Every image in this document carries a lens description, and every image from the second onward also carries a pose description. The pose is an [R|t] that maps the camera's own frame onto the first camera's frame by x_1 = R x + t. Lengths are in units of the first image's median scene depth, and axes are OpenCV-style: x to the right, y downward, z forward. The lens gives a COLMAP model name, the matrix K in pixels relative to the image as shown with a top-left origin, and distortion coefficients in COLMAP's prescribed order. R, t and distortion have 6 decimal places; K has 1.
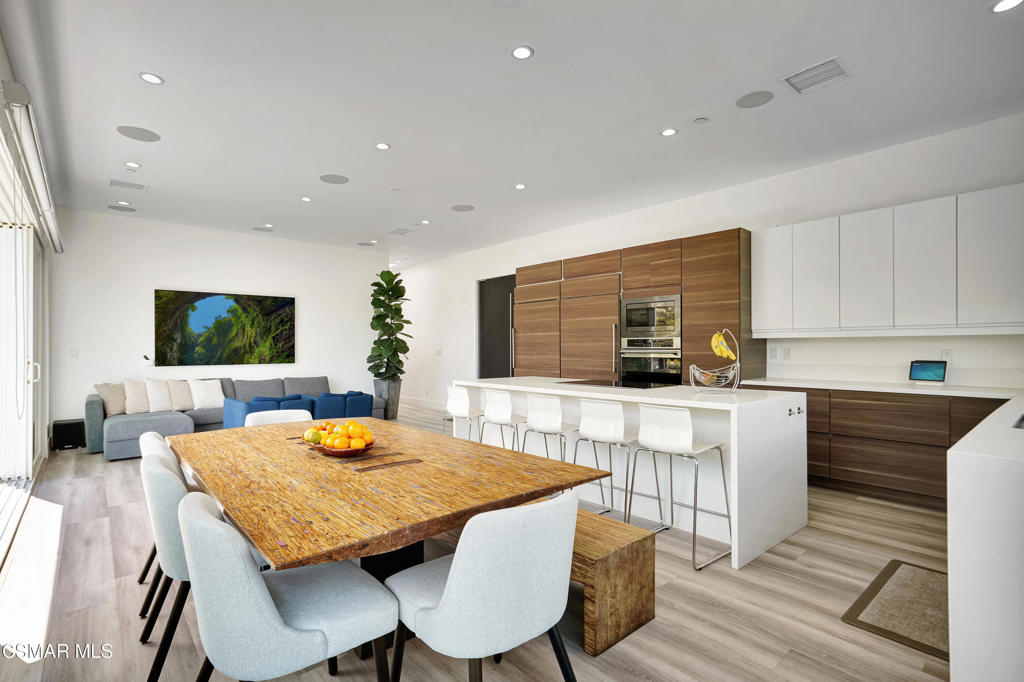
lens RADIAL K [[486.0, 0, 505.3], [0, 486.0, 337.8], [0, 0, 1]] dist [-0.029116, 0.023402]
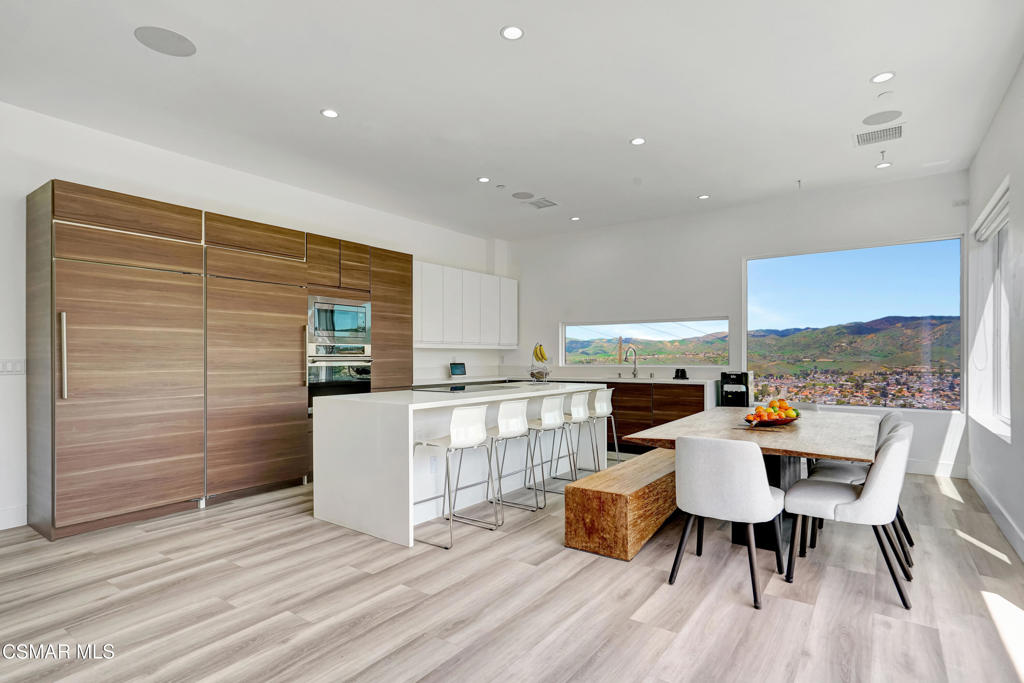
lens RADIAL K [[527.3, 0, 512.0], [0, 527.3, 341.5], [0, 0, 1]] dist [-0.031367, 0.026979]
pose [[-0.241708, 0.030011, 0.969885, -0.803175], [-0.016407, 0.999252, -0.035008, 0.026722], [-0.970210, -0.024374, -0.241034, 1.030870]]
